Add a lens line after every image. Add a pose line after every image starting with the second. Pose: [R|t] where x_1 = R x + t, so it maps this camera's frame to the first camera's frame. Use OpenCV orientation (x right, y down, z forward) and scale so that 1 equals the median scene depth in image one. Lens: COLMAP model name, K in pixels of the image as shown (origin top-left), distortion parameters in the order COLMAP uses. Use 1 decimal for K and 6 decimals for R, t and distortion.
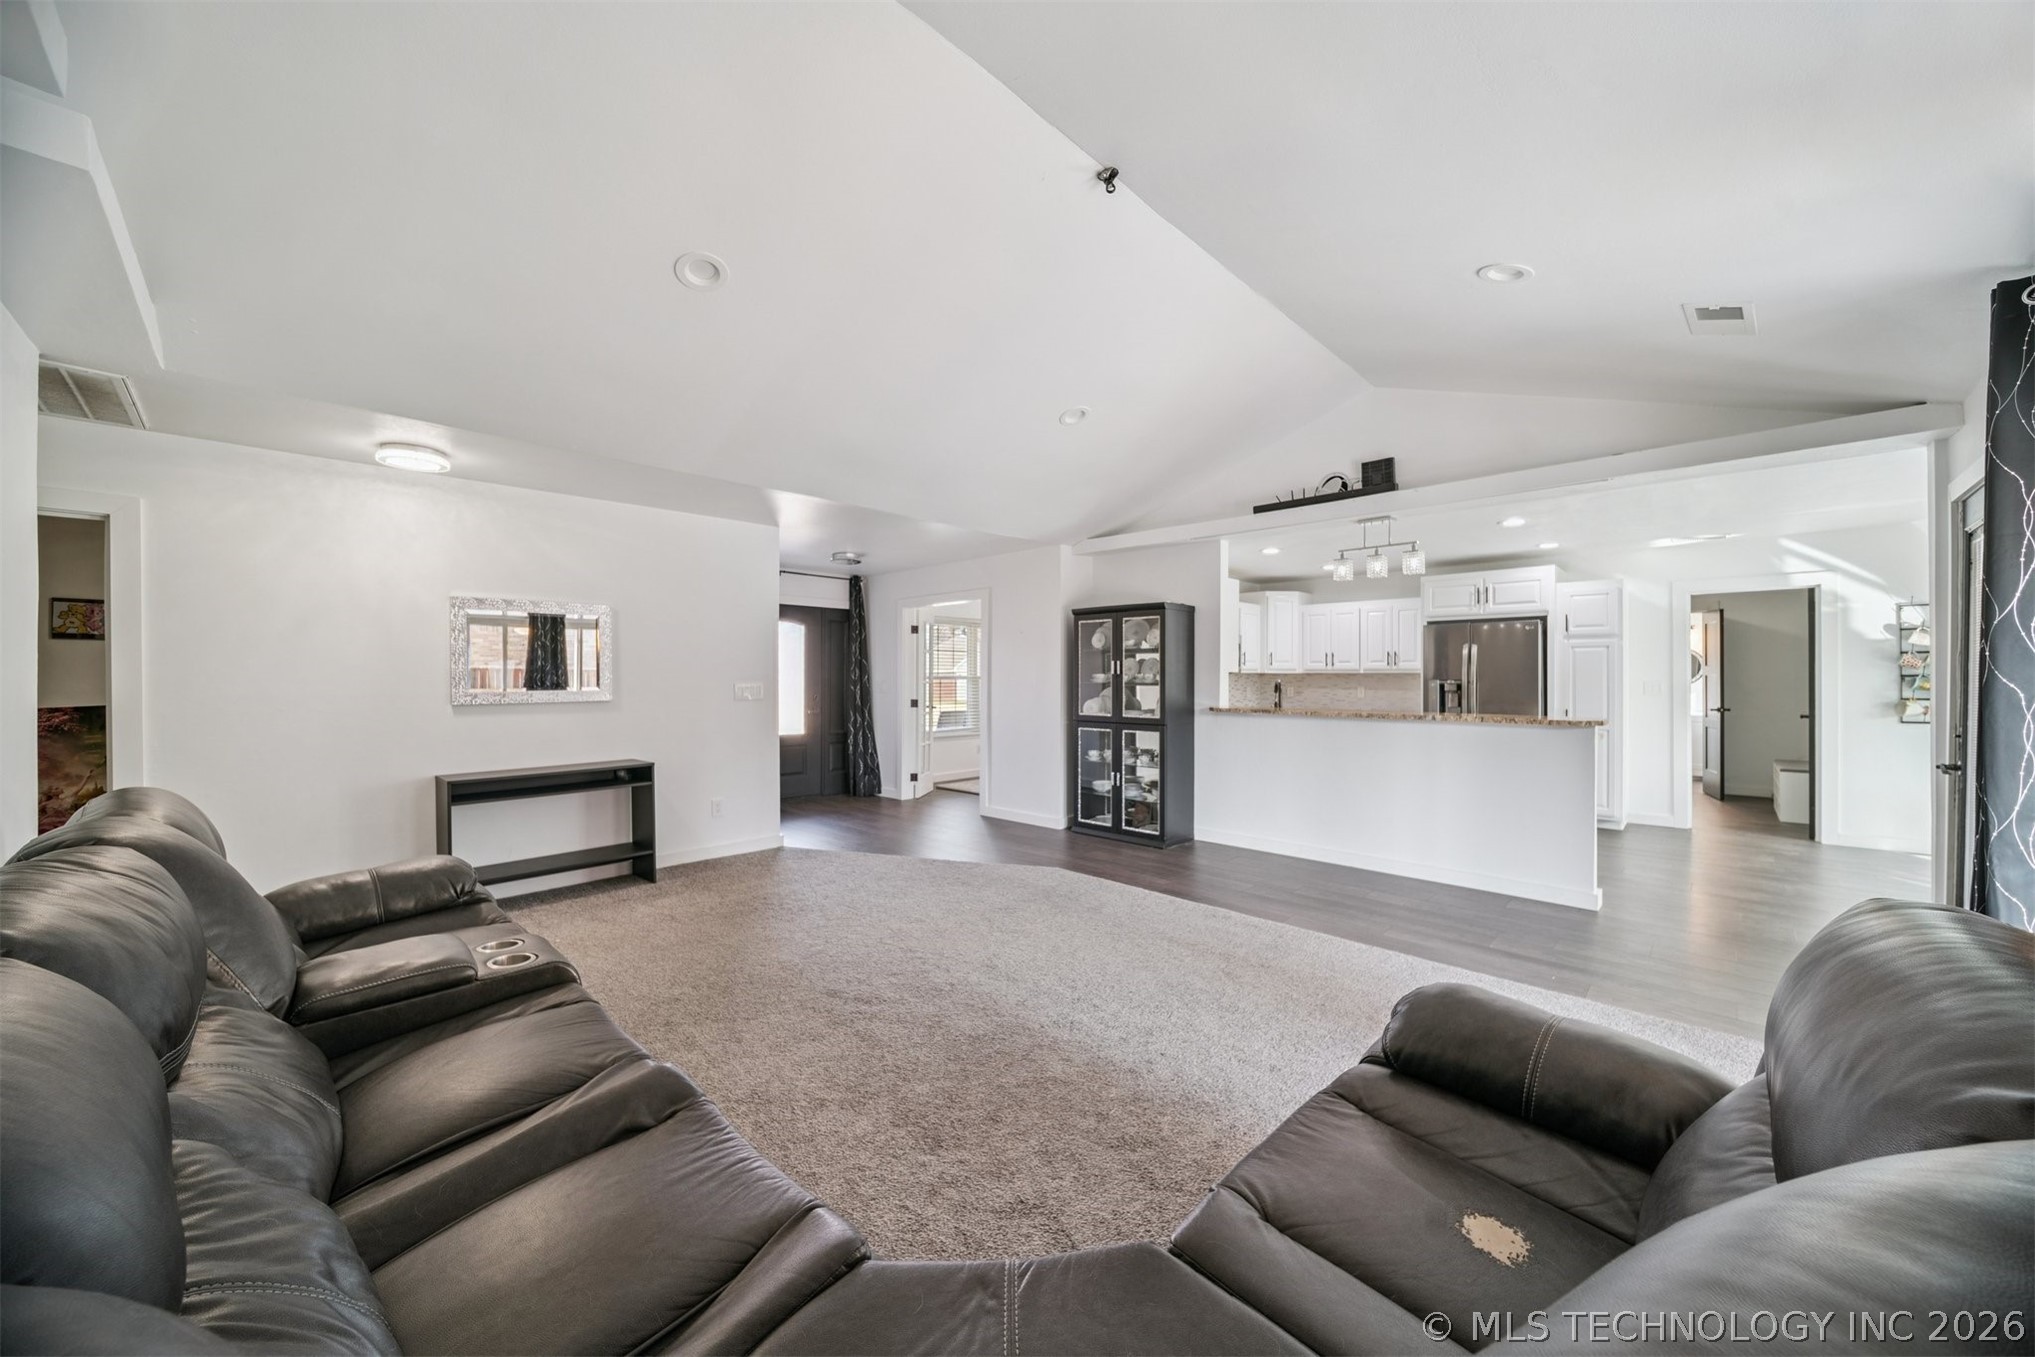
lens RADIAL K [[723.2, 0, 1030.5], [0, 723.2, 678.5], [0, 0, 1]] dist [0.001716, -0.001071]
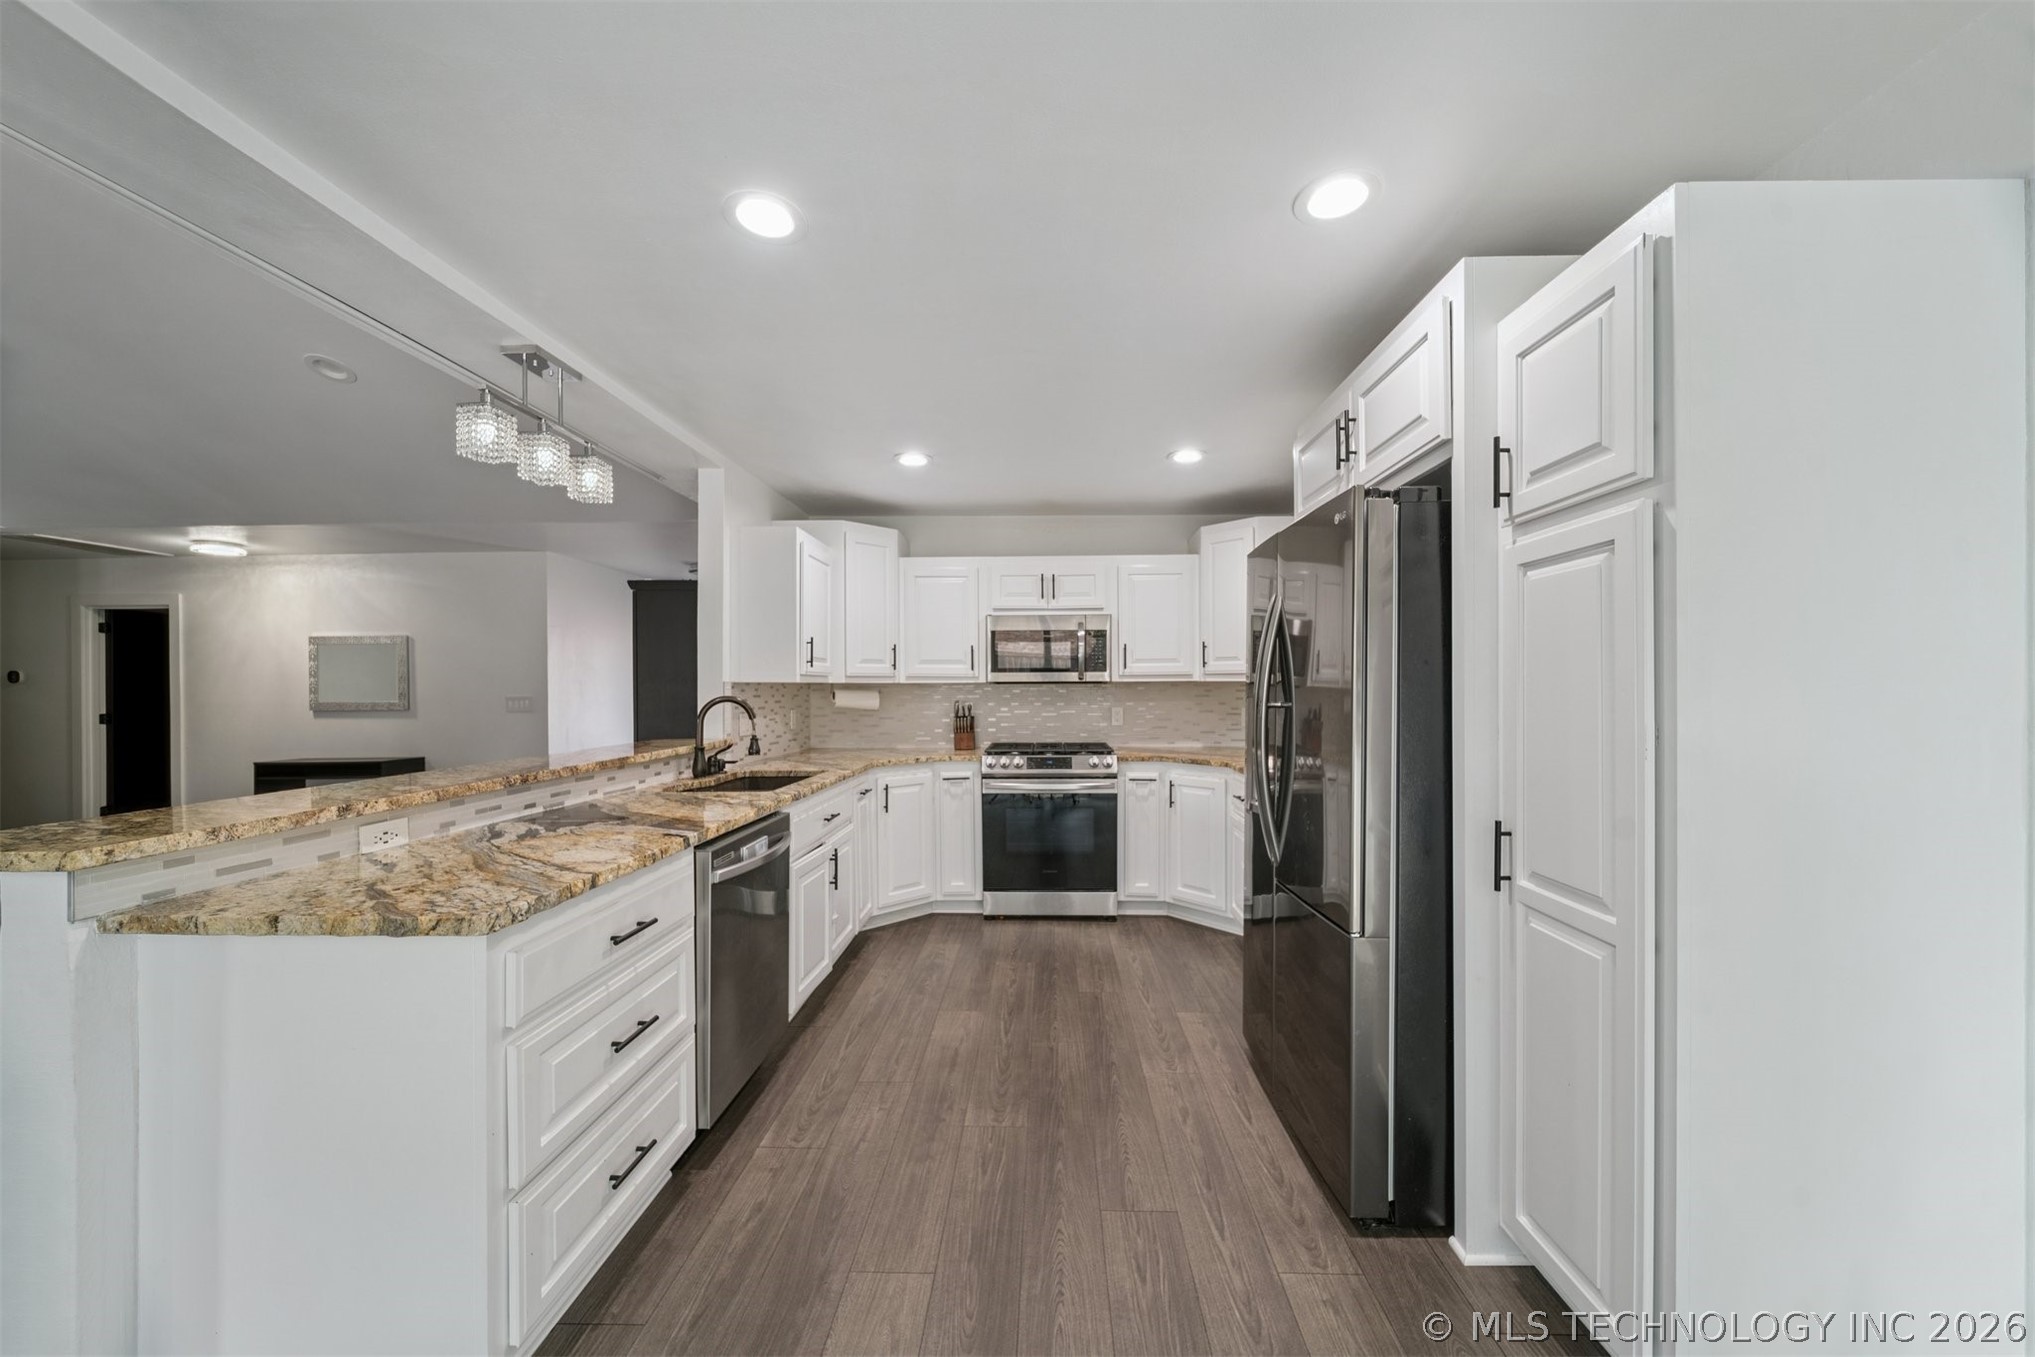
lens RADIAL K [[723.2, 0, 1031.0], [0, 723.2, 690.3], [0, 0, 1]] dist [0.001716, -0.001071]
pose [[0.688808, -0.001653, -0.724941, 1.118827], [0.003306, 0.999994, 0.000861, -0.001730], [0.724936, -0.002990, 0.688810, 0.954770]]
